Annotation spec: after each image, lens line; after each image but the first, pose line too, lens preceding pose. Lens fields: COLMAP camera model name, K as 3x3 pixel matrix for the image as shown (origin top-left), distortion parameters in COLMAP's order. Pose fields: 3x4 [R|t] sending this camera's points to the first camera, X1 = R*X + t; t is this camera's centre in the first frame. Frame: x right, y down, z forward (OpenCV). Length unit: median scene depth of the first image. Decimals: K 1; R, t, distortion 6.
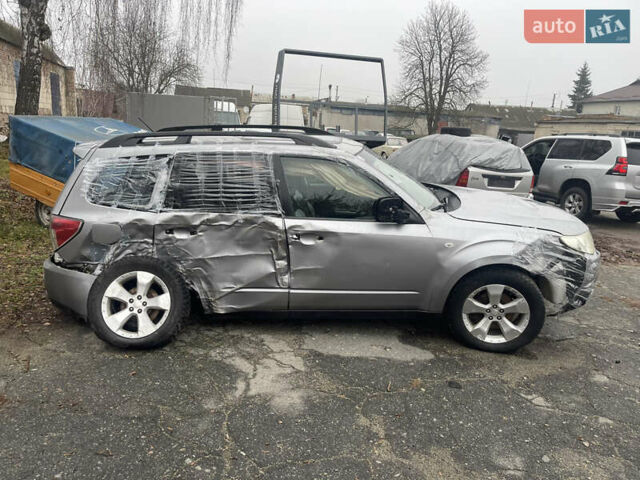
lens RADIAL K [[480.9, 0, 318.7], [0, 480.9, 240.8], [0, 0, 1]] dist [0.070984, -0.092890]
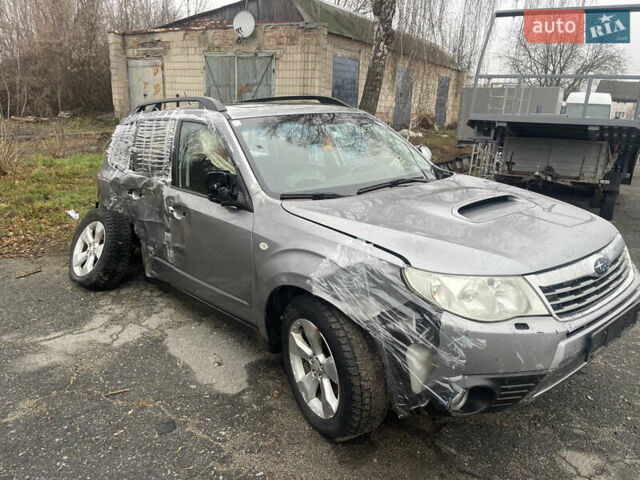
lens RADIAL K [[480.9, 0, 323.8], [0, 480.9, 240.1], [0, 0, 1]] dist [0.070984, -0.092890]
pose [[0.686258, 0.165671, -0.708240, 0.784858], [-0.170100, 0.983268, 0.065185, -0.057033], [0.707189, 0.075737, 0.702956, 0.545463]]
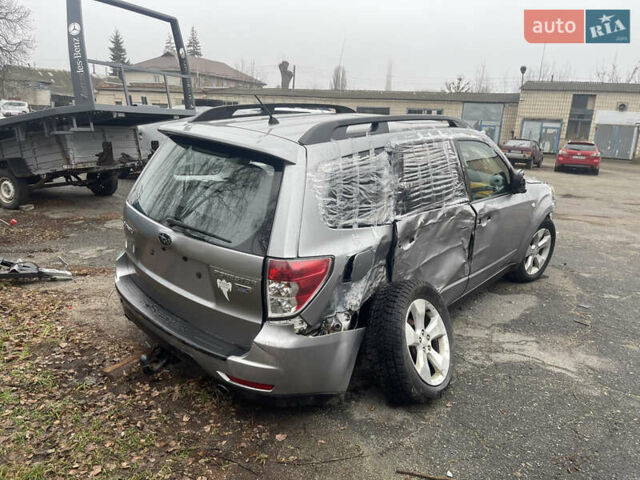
lens RADIAL K [[480.9, 0, 320.8], [0, 480.9, 238.5], [0, 0, 1]] dist [0.070984, -0.092890]
pose [[0.627641, -0.207734, 0.750276, -0.978985], [0.161869, 0.977502, 0.135236, -0.155927], [-0.761489, 0.036567, 0.647145, 0.584665]]
